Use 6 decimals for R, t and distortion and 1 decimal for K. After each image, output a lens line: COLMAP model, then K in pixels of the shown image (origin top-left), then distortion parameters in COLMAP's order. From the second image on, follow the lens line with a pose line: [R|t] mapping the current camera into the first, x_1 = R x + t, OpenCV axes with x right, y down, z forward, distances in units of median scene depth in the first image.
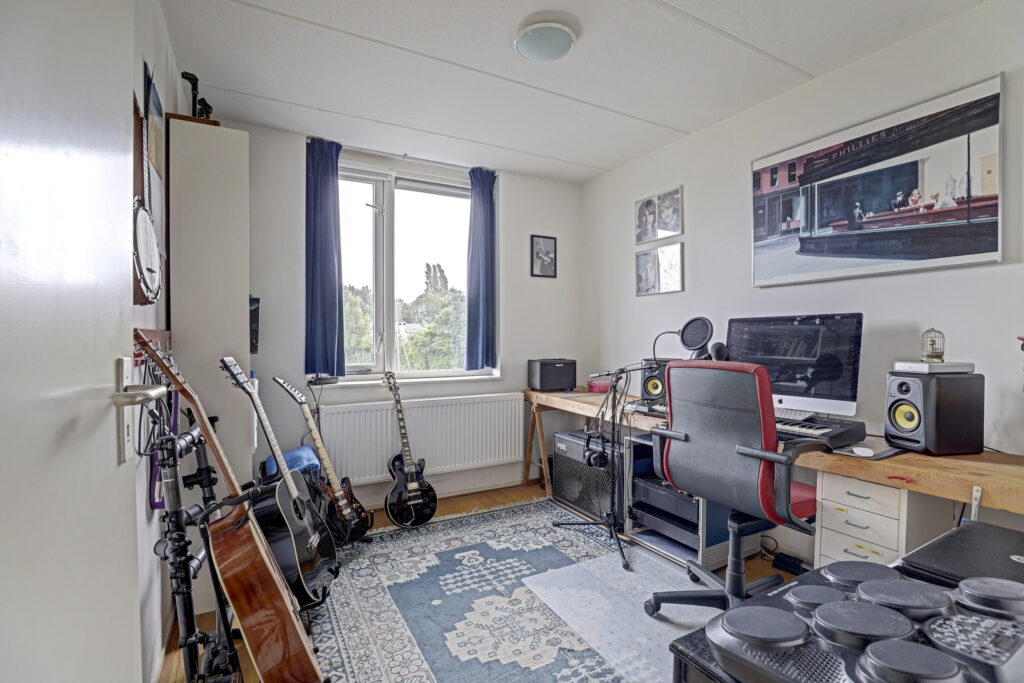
lens RADIAL K [[471.1, 0, 509.9], [0, 471.1, 344.8], [0, 0, 1]] dist [-0.019032, 0.002736]
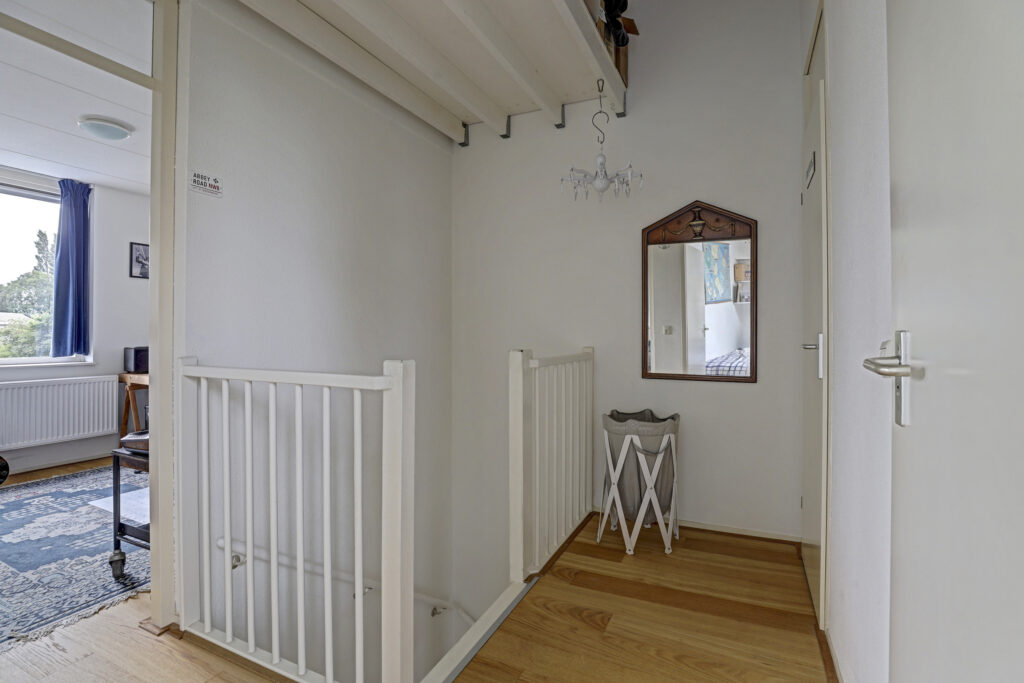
lens RADIAL K [[471.1, 0, 518.4], [0, 471.1, 337.1], [0, 0, 1]] dist [-0.019032, 0.002736]
pose [[0.809051, 0.009948, 0.587655, 0.157475], [-0.002002, 0.999898, -0.014170, 0.021003], [-0.587735, 0.010288, 0.808988, -0.547877]]
